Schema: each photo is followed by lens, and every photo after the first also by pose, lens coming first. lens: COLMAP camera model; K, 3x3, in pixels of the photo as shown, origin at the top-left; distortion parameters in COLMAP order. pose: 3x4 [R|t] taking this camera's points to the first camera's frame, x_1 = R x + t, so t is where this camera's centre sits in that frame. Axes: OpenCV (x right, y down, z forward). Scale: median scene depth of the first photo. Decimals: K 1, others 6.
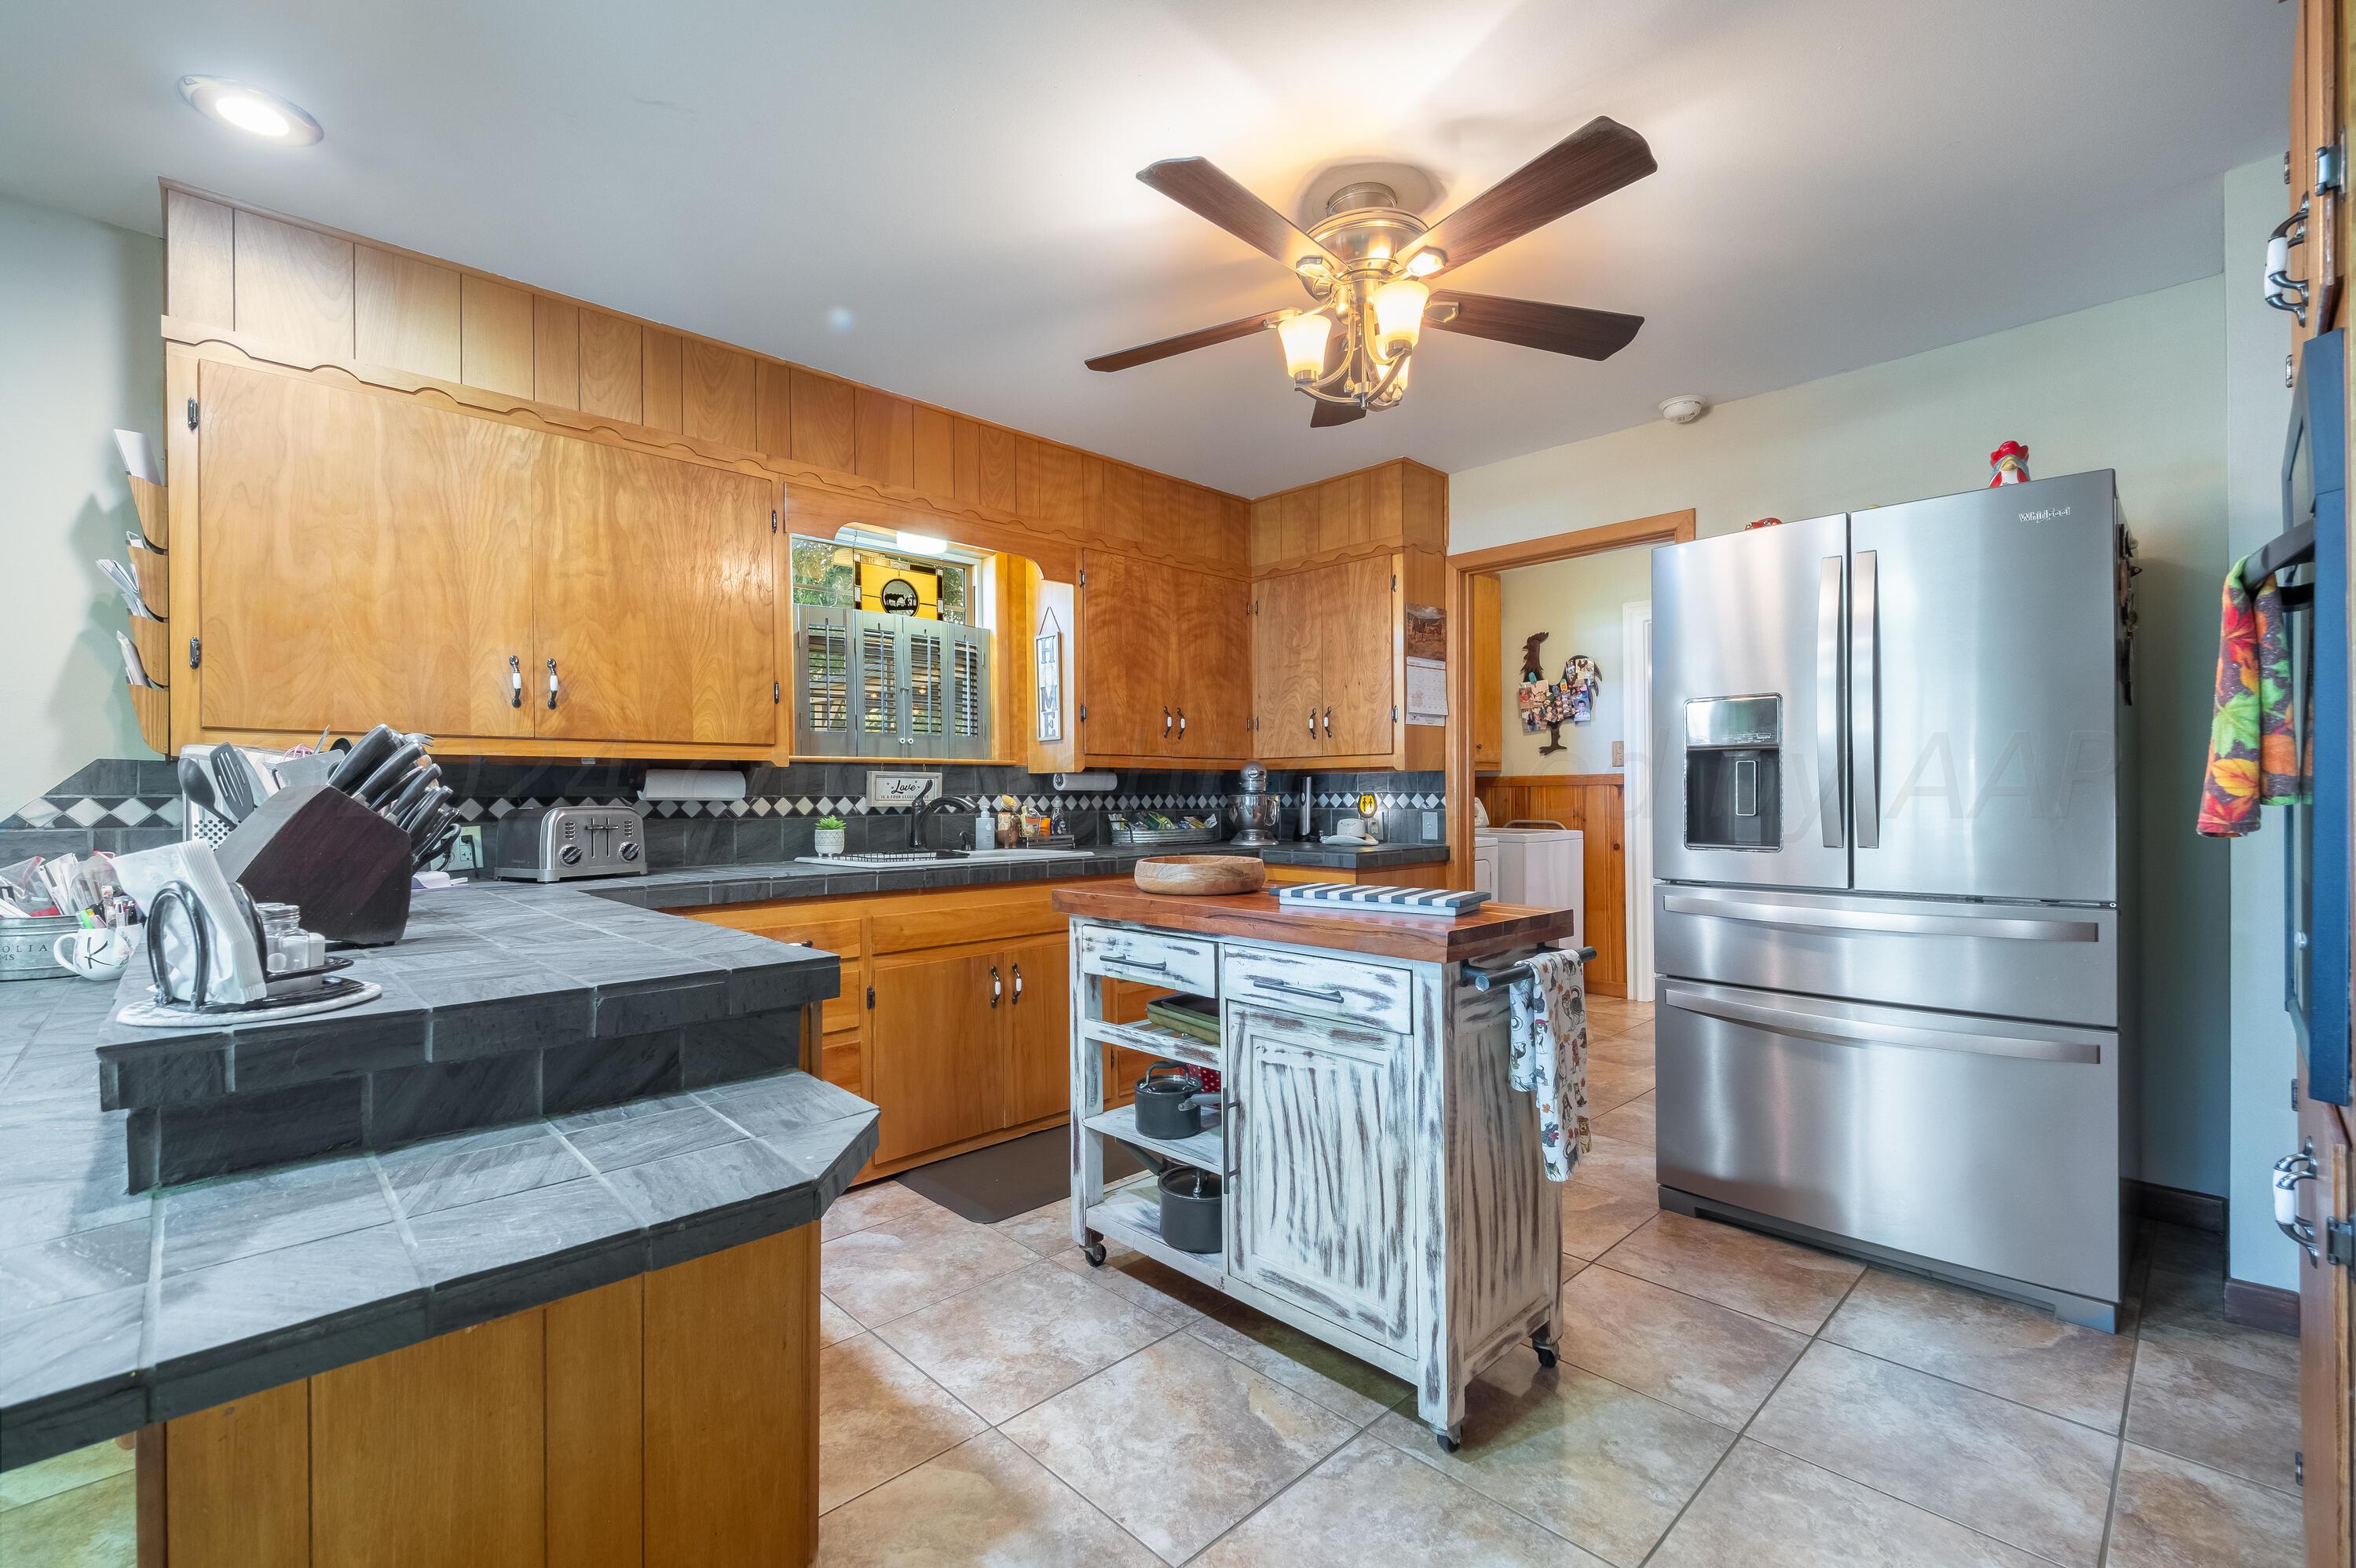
lens RADIAL K [[1013.9, 0, 1171.4], [0, 1013.9, 789.3], [0, 0, 1]] dist [-0.001493, -0.001021]
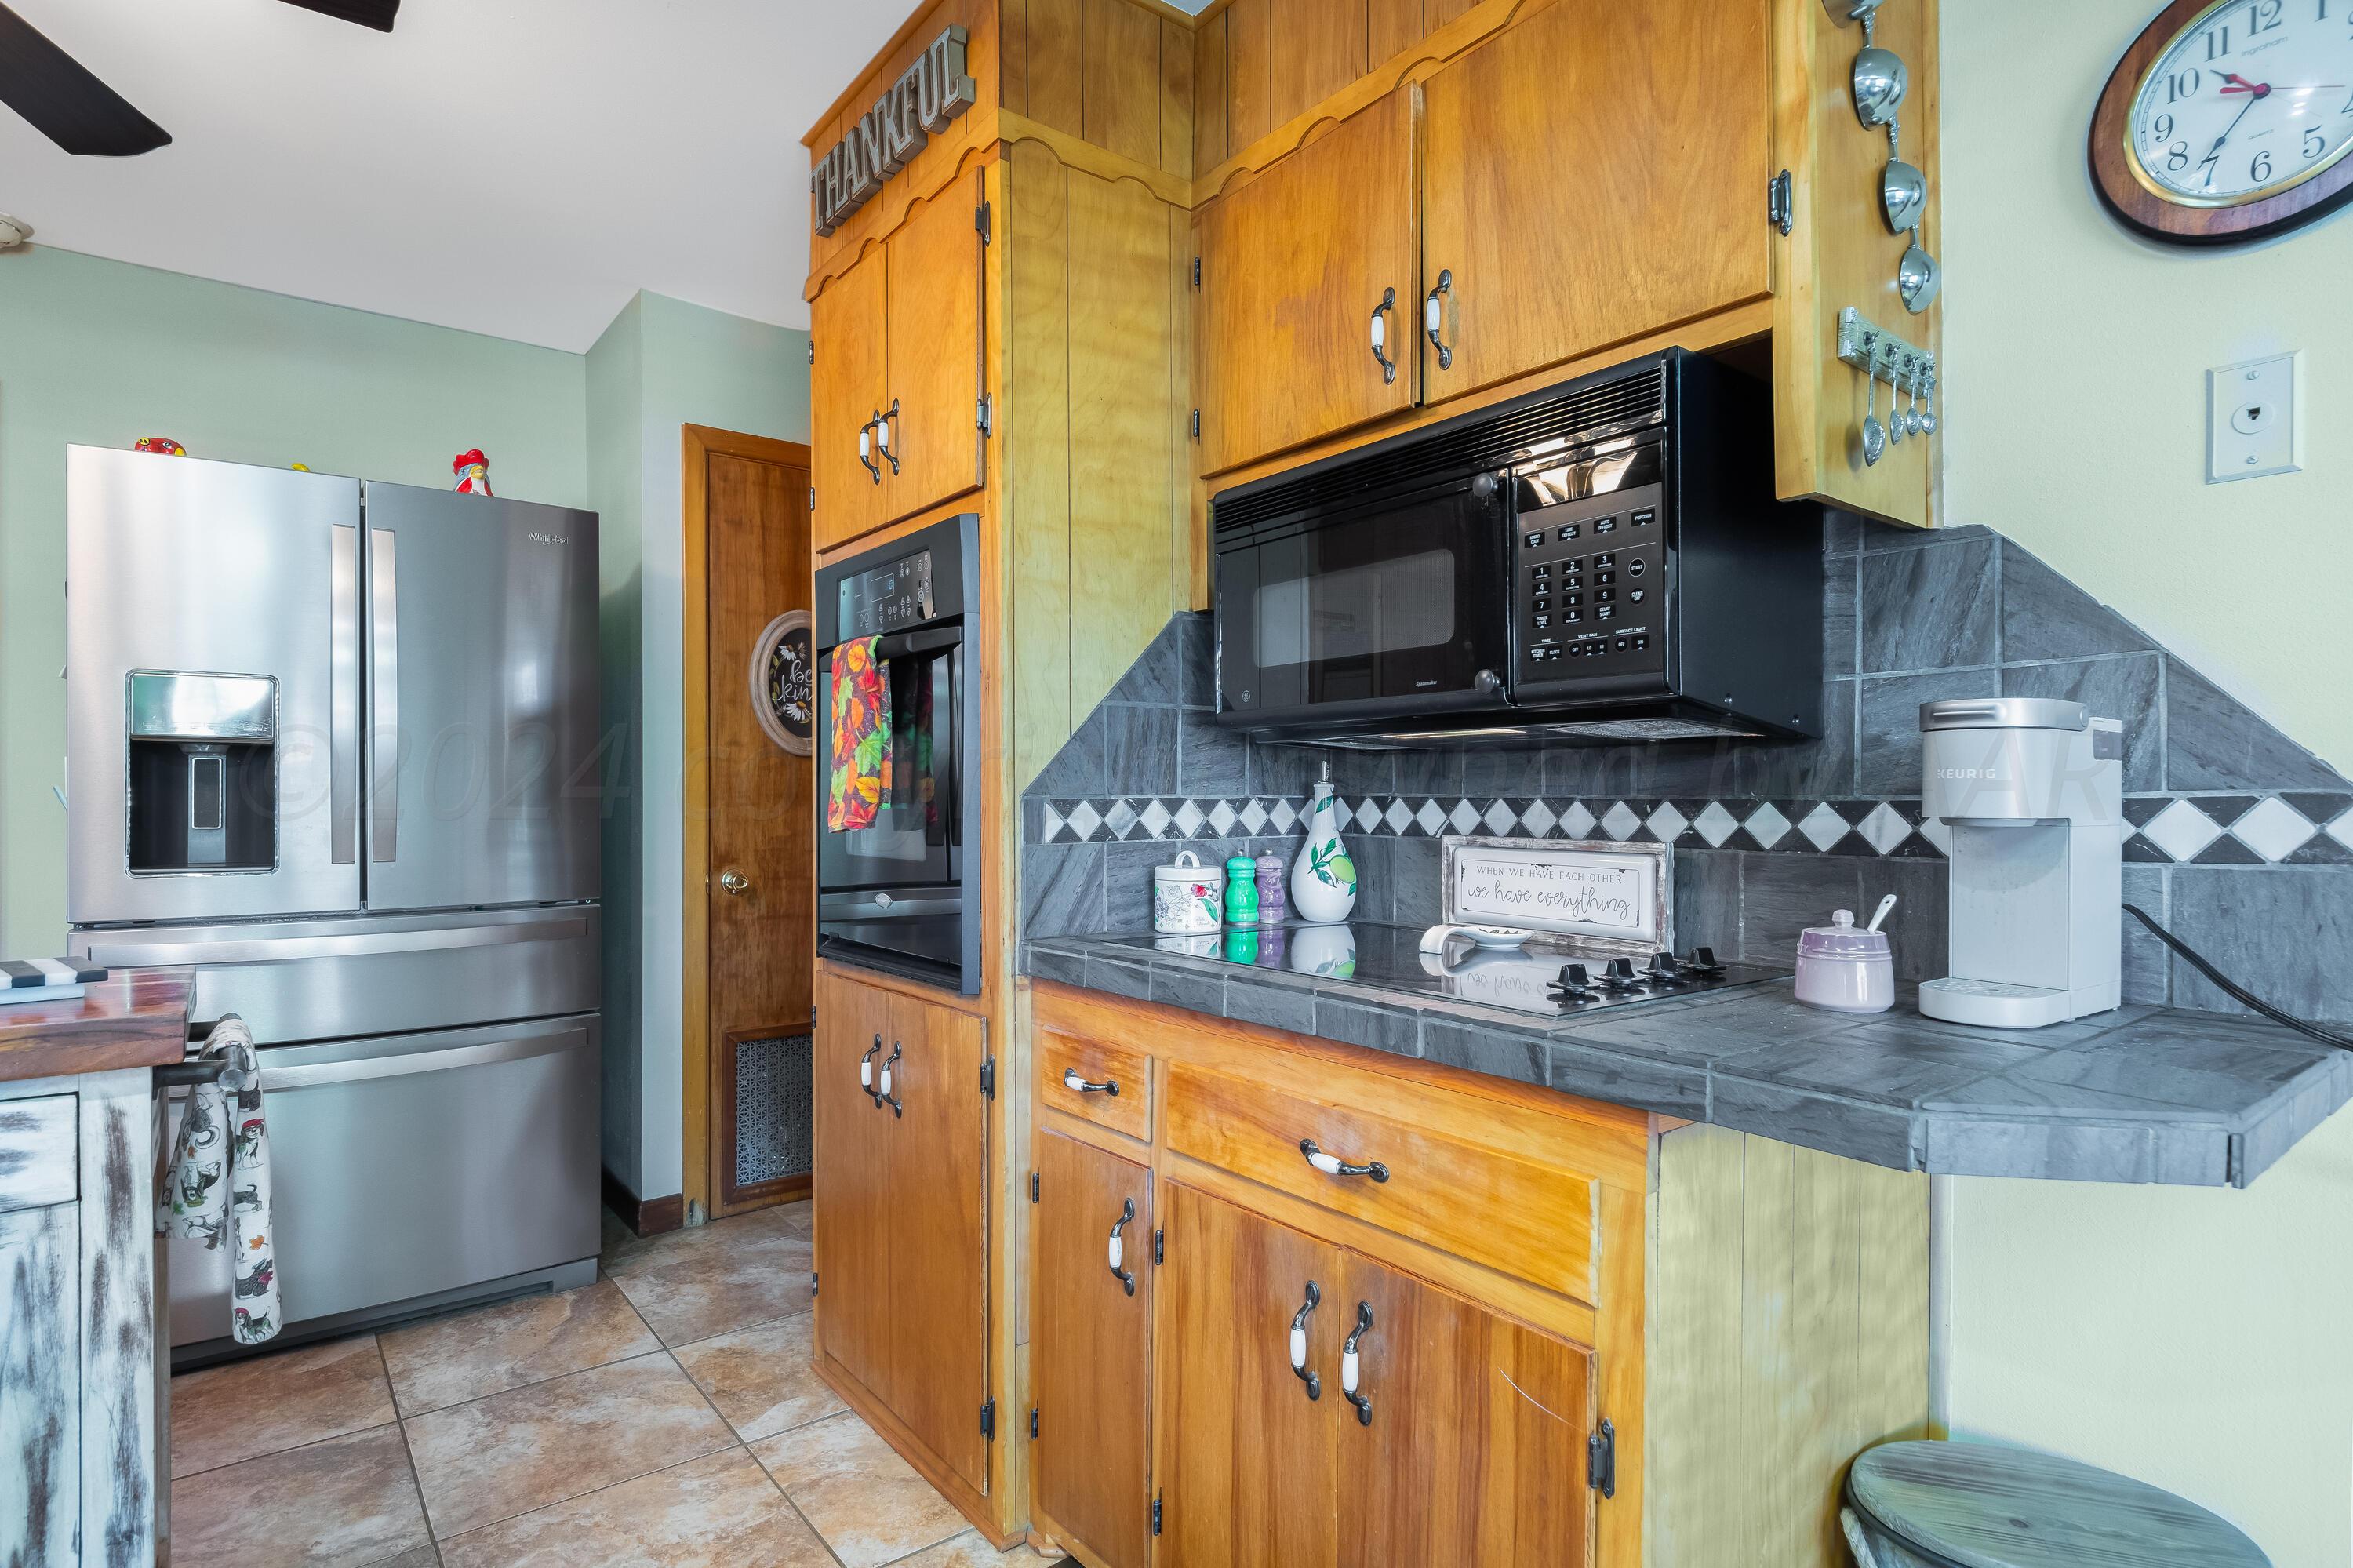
lens RADIAL K [[1203.6, 0, 1174.6], [0, 1203.6, 796.5], [0, 0, 1]] dist [-0.001610, 0.000860]
pose [[0.107378, 0.004239, 0.994209, -0.350755], [-0.006680, 0.999971, -0.003542, -0.000147], [-0.994196, -0.006261, 0.107403, 0.237078]]
